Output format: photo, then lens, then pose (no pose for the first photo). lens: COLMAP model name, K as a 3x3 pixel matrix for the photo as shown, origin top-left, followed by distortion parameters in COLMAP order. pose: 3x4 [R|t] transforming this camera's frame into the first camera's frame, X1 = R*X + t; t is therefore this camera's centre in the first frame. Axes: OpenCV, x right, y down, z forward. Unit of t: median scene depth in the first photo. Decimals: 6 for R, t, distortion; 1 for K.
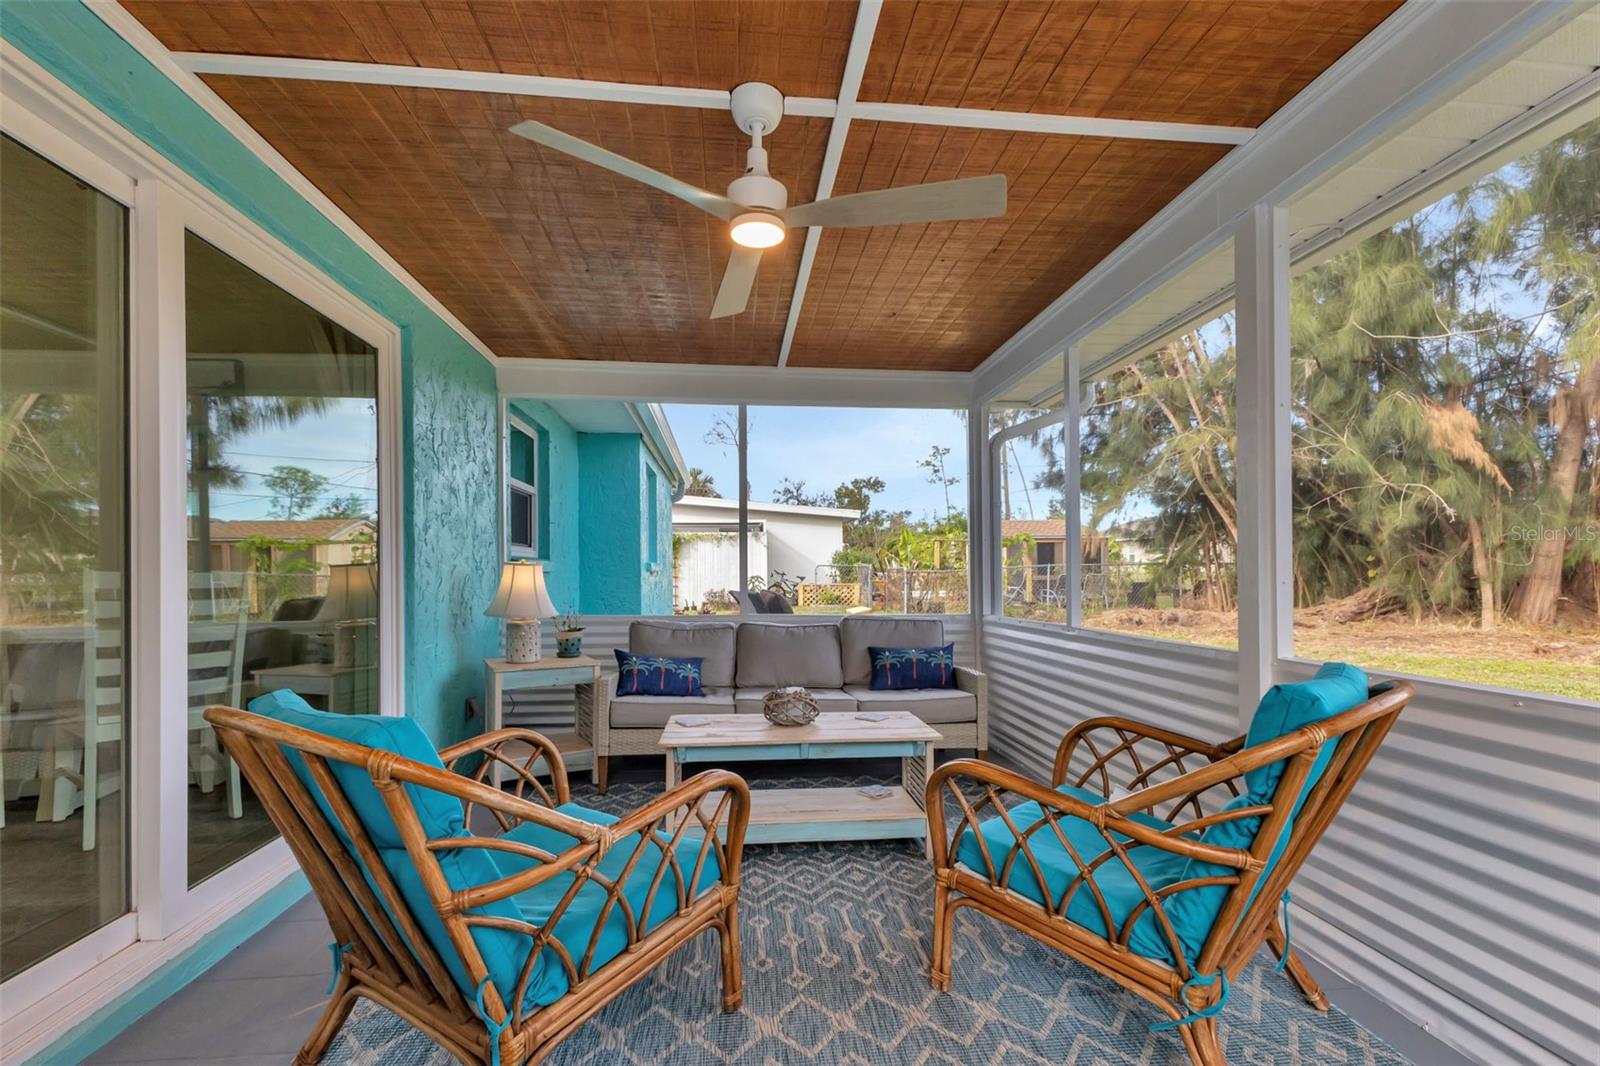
lens RADIAL K [[703.1, 0, 798.5], [0, 703.1, 569.8], [0, 0, 1]] dist [0.013178, -0.003962]
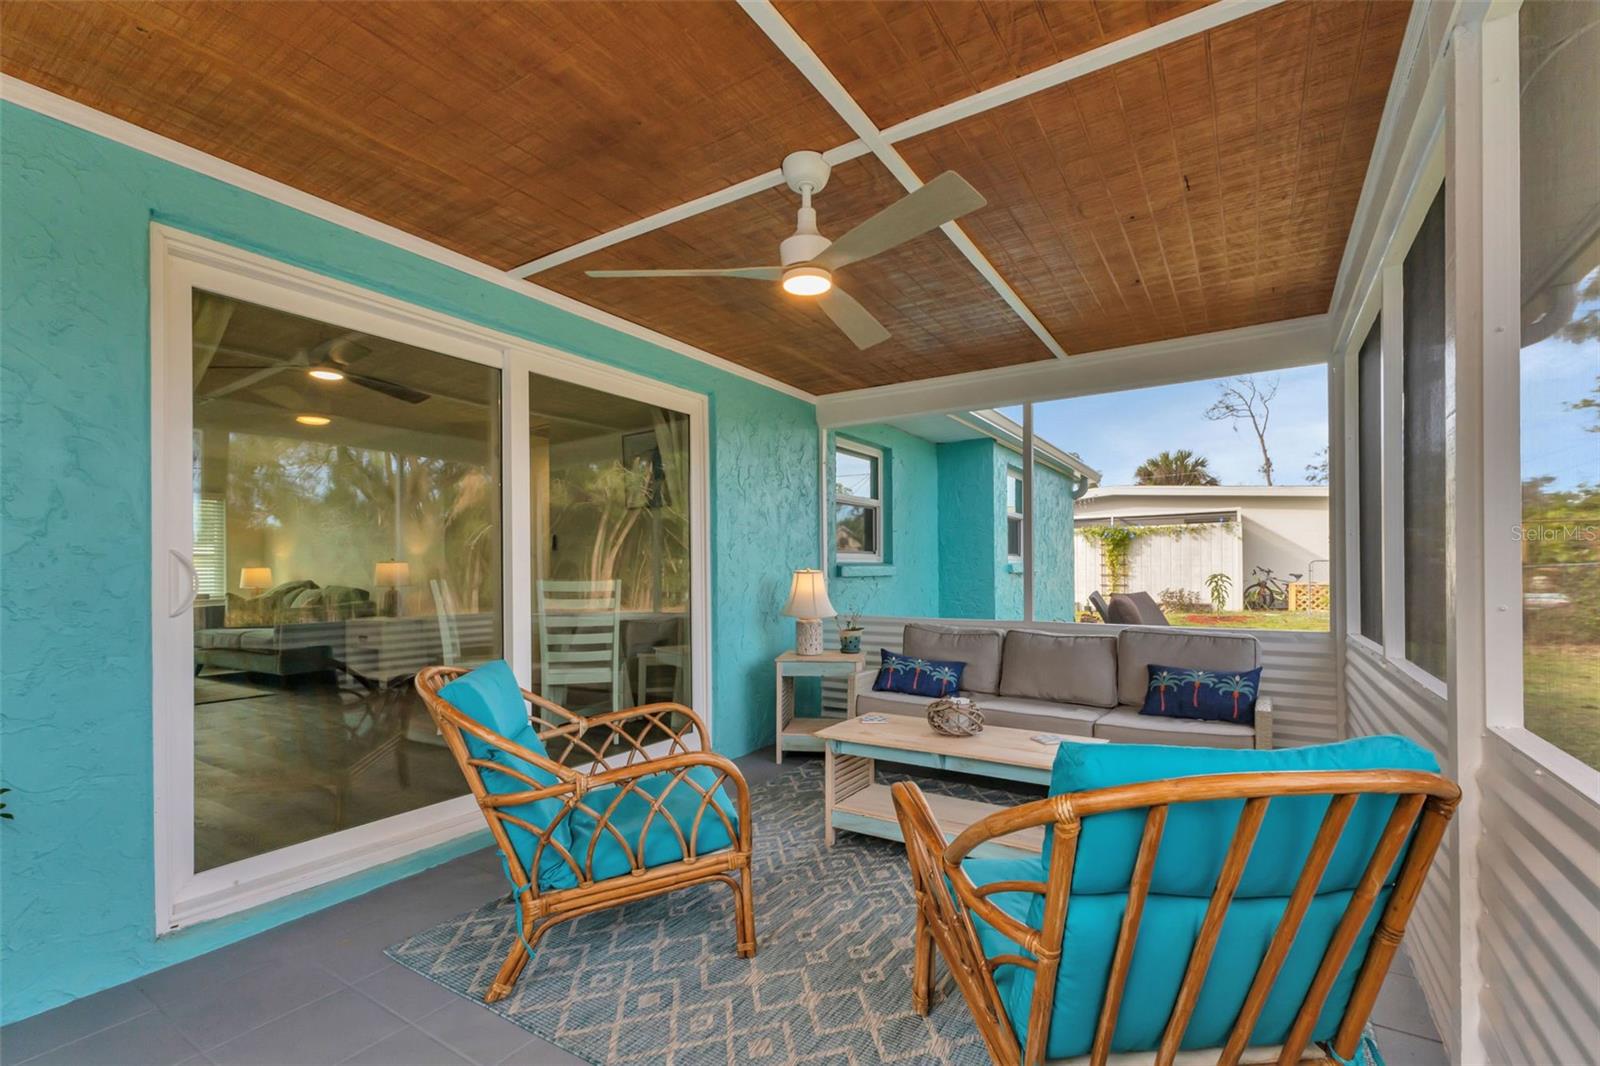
lens RADIAL K [[703.1, 0, 808.0], [0, 703.1, 572.0], [0, 0, 1]] dist [0.013178, -0.003962]
pose [[0.786585, -0.004006, -0.617470, 0.325995], [0.009562, 0.999938, 0.005693, -0.014128], [0.617409, -0.010382, 0.786574, 0.061580]]
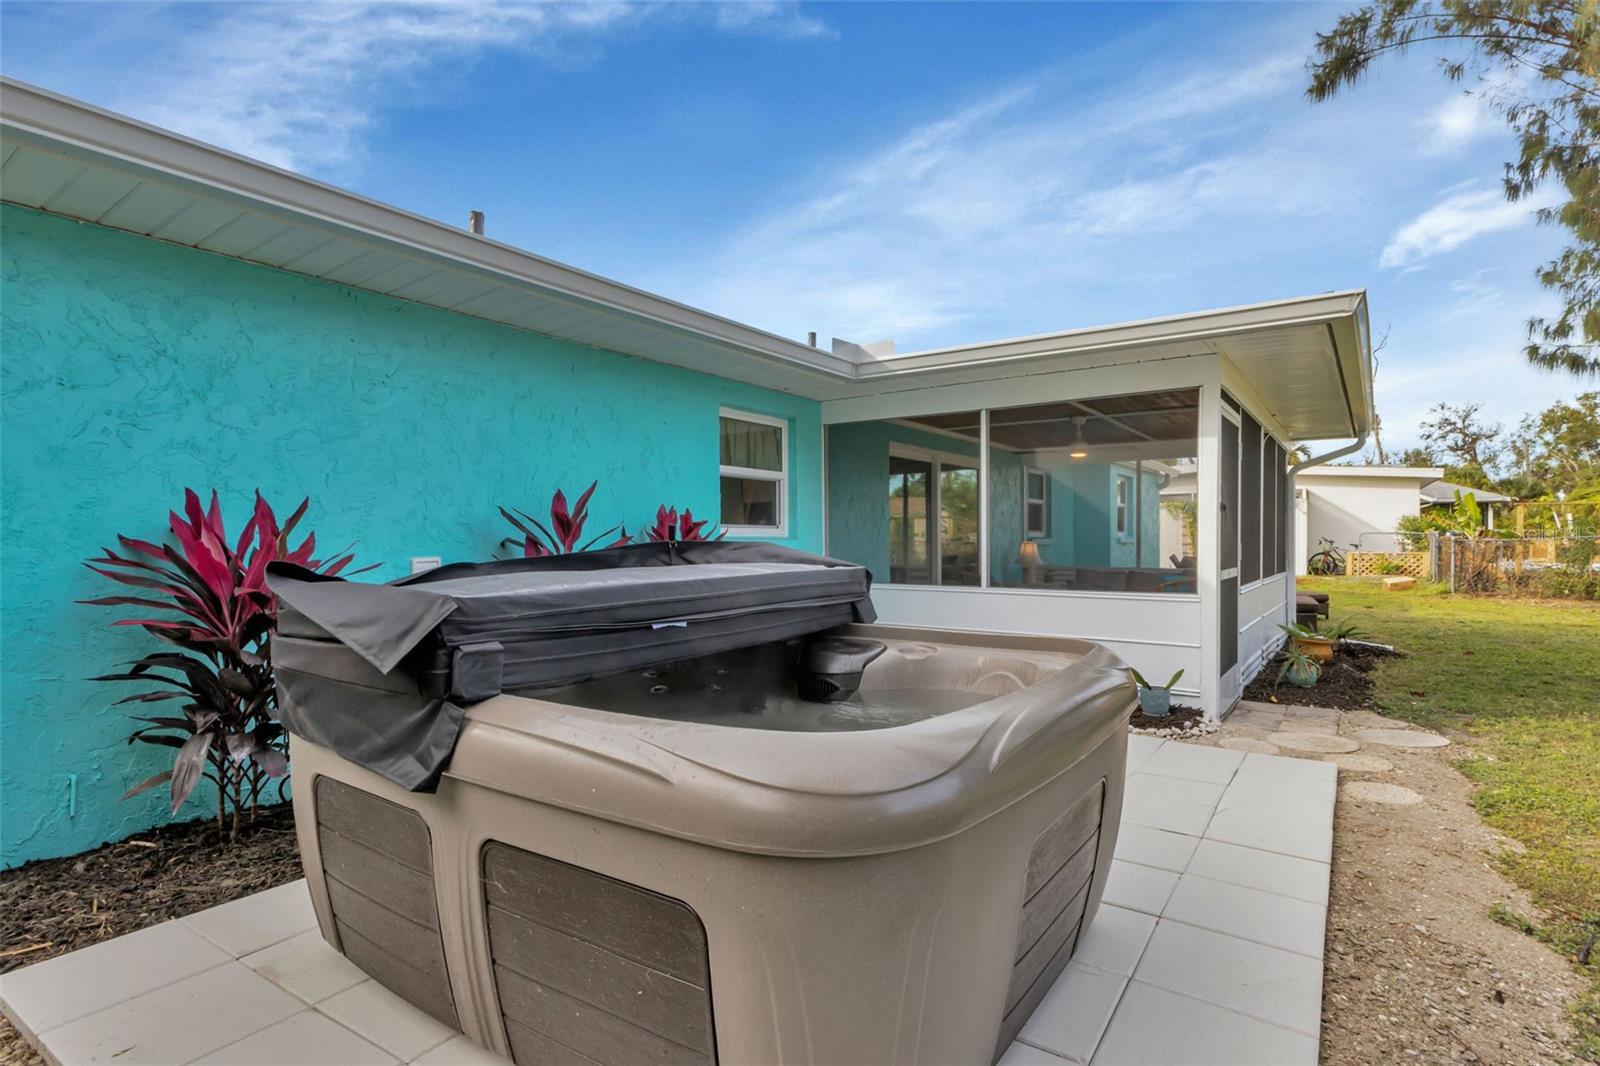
lens RADIAL K [[826.2, 0, 798.6], [0, 826.2, 537.8], [0, 0, 1]] dist [0.005468, 0.000754]
pose [[0.756649, 0.001177, -0.653820, 0.832125], [0.003971, 0.999972, 0.006396, -0.044723], [0.653809, -0.007436, 0.756623, -1.600384]]
